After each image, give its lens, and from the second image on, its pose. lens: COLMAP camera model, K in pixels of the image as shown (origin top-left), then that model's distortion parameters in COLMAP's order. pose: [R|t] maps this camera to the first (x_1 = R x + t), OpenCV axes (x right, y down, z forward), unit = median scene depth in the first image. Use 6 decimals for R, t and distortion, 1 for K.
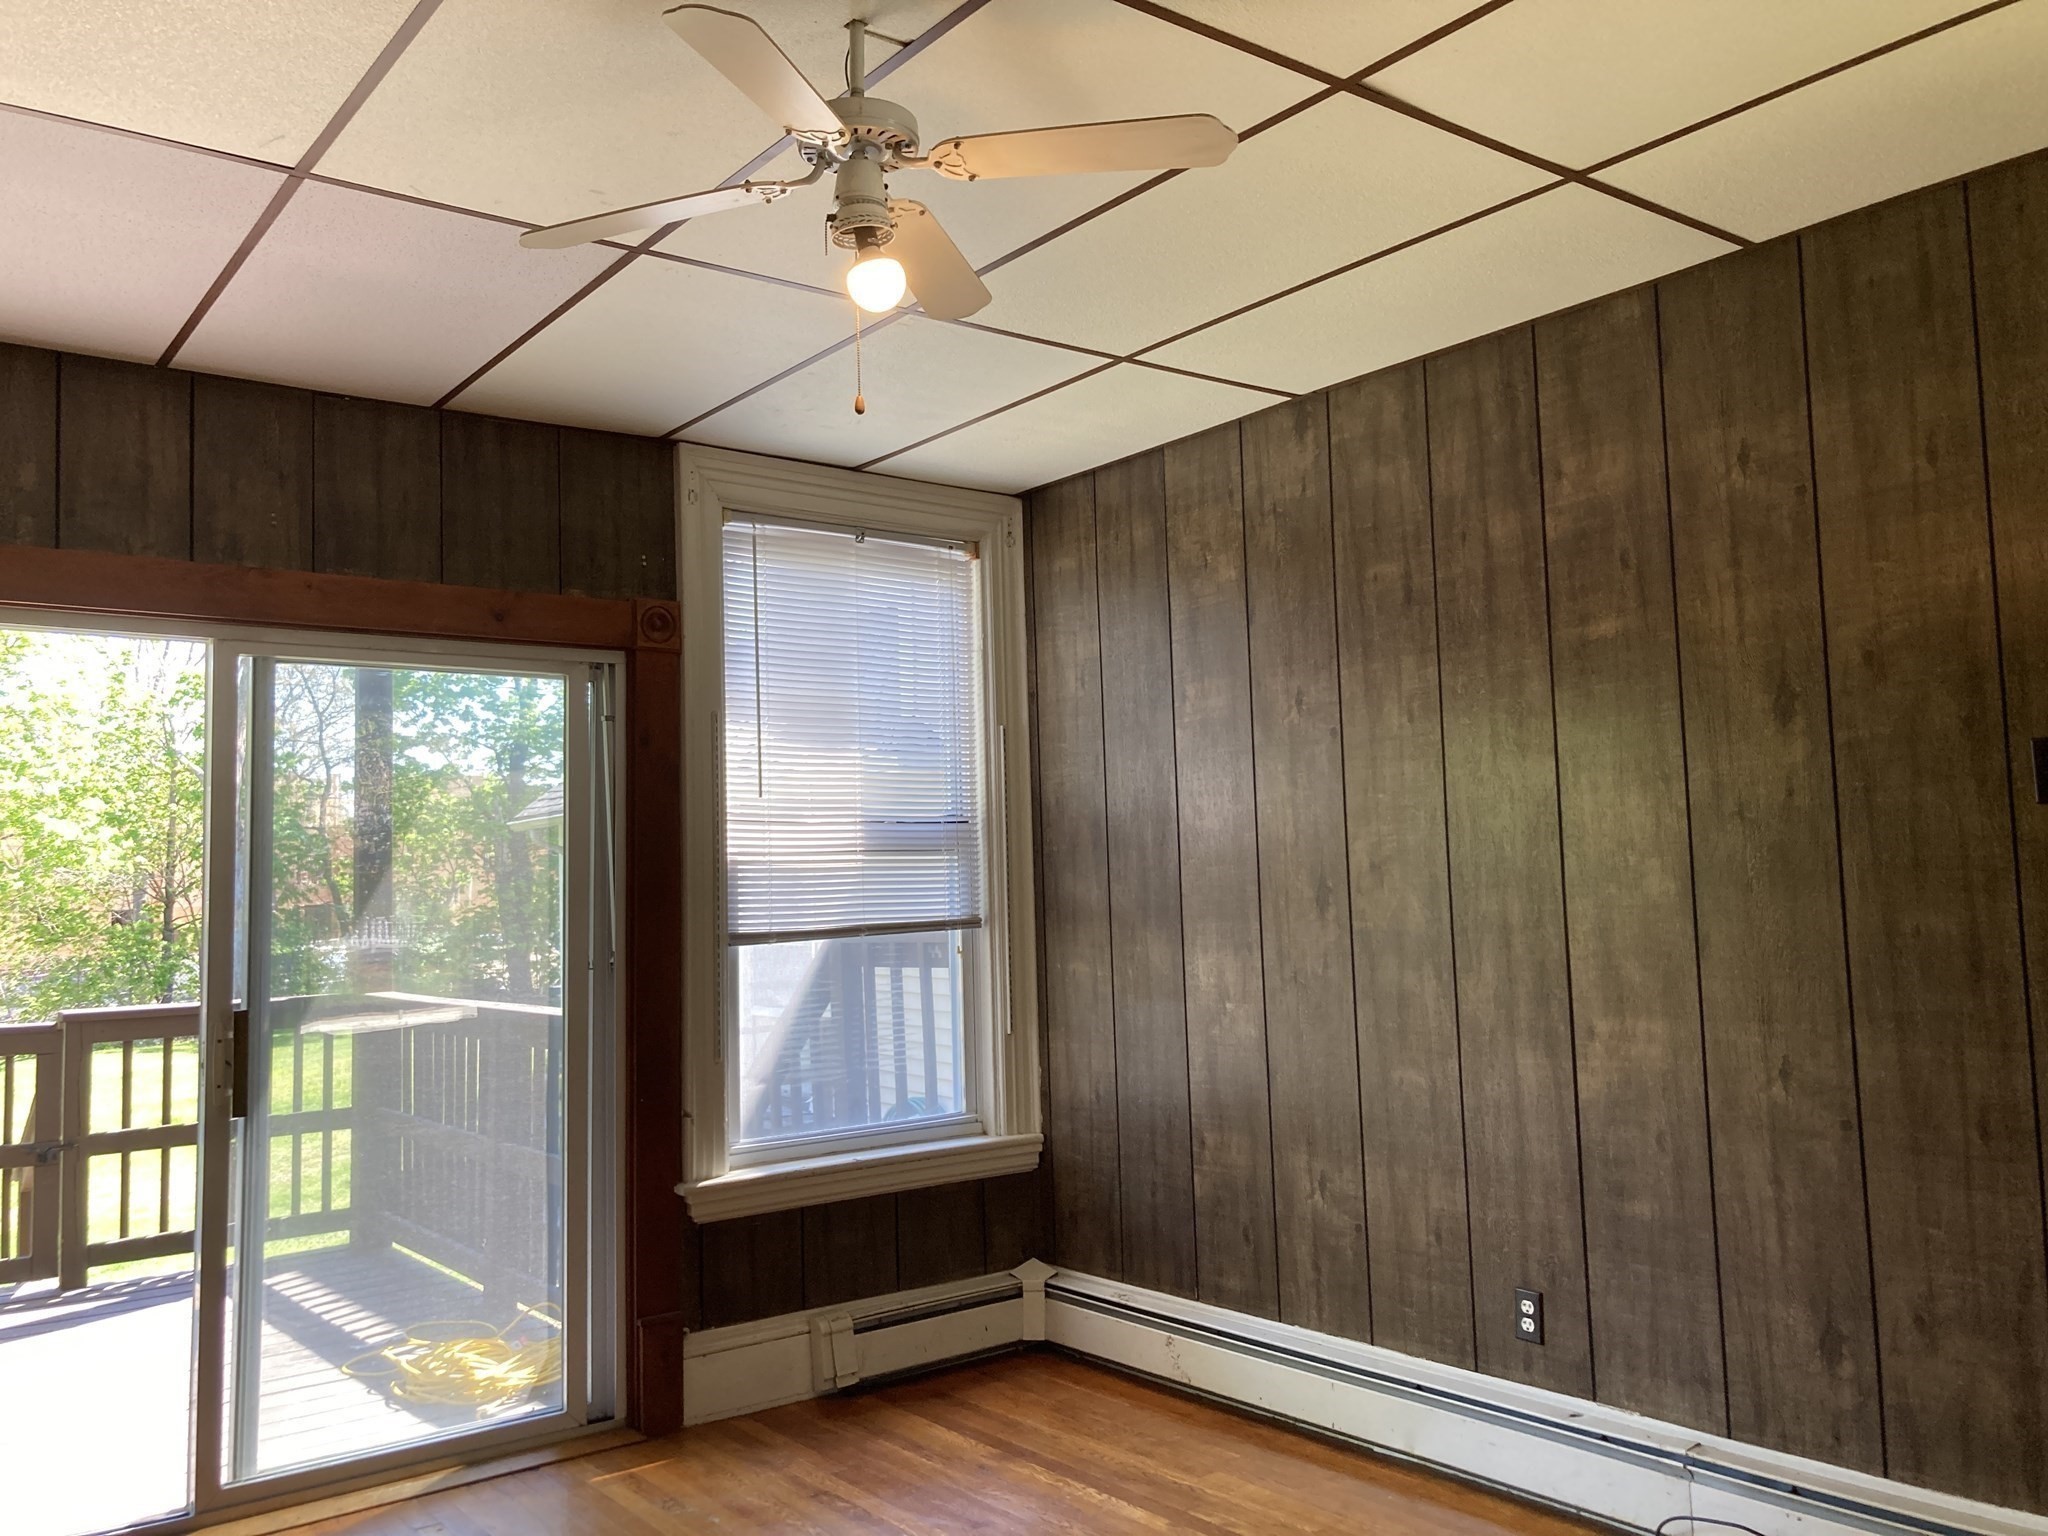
lens RADIAL K [[1698.8, 0, 1024.0], [0, 1698.8, 768.0], [0, 0, 1]] dist [0.096208, -0.191761]
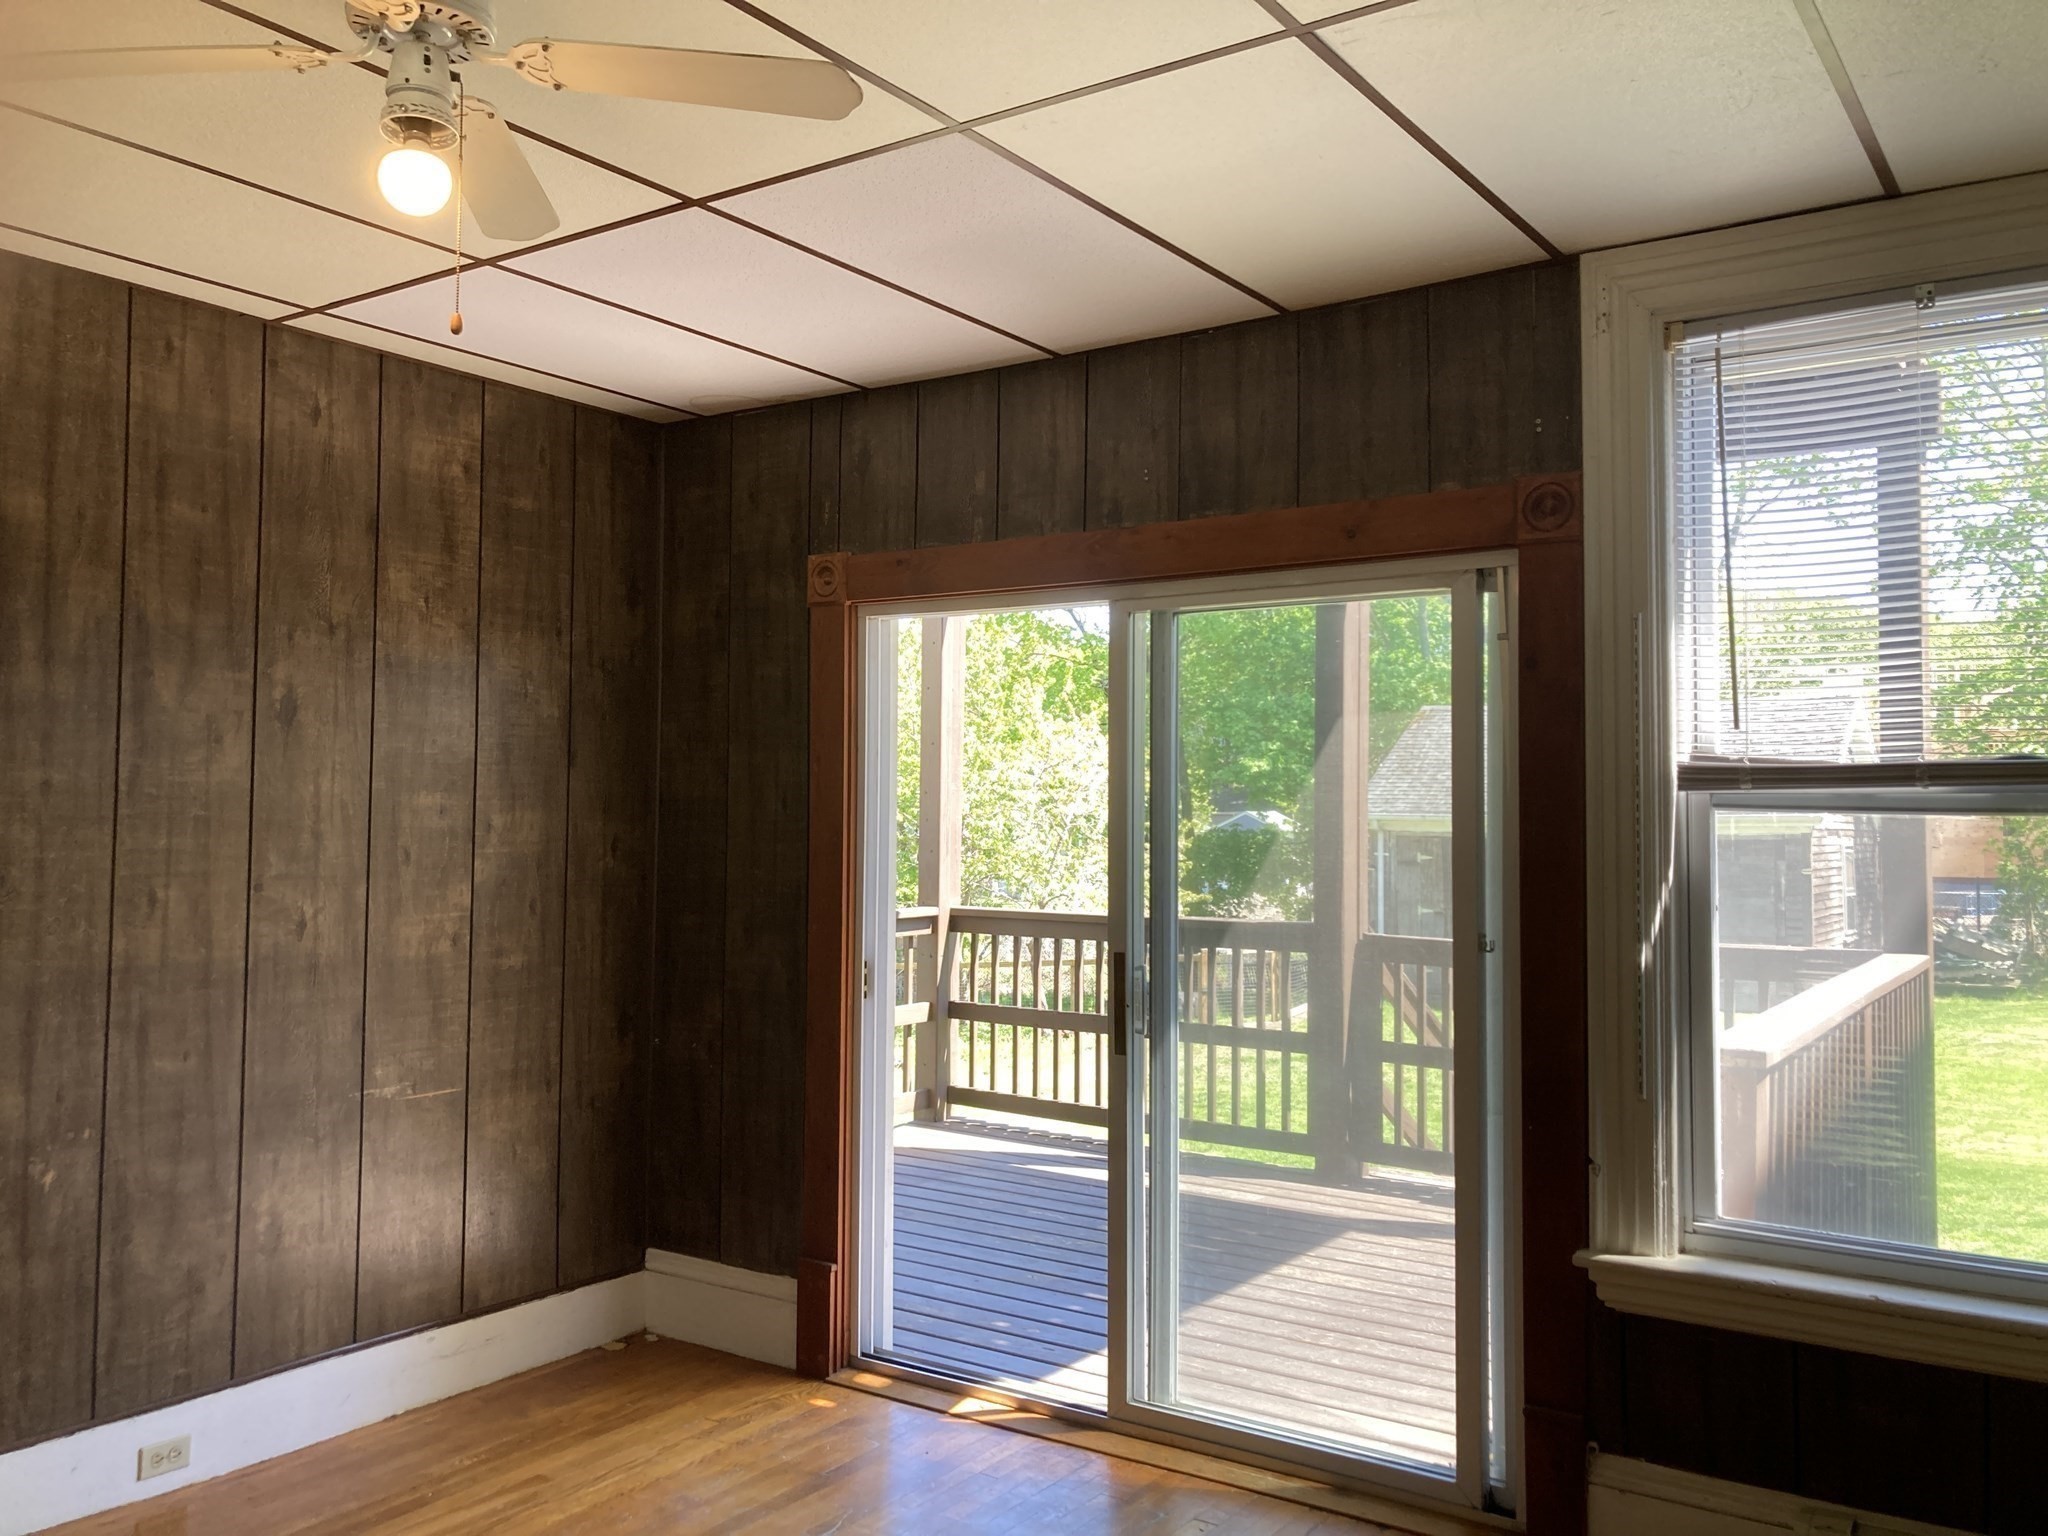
lens RADIAL K [[1663.1, 0, 1024.7], [0, 1663.1, 733.5], [0, 0, 1]] dist [0.007168, -0.000109]
pose [[0.294790, -0.015936, -0.955429, 0.988592], [0.055128, 0.998479, 0.000356, 0.006957], [0.953970, -0.052776, 0.295220, 1.302874]]
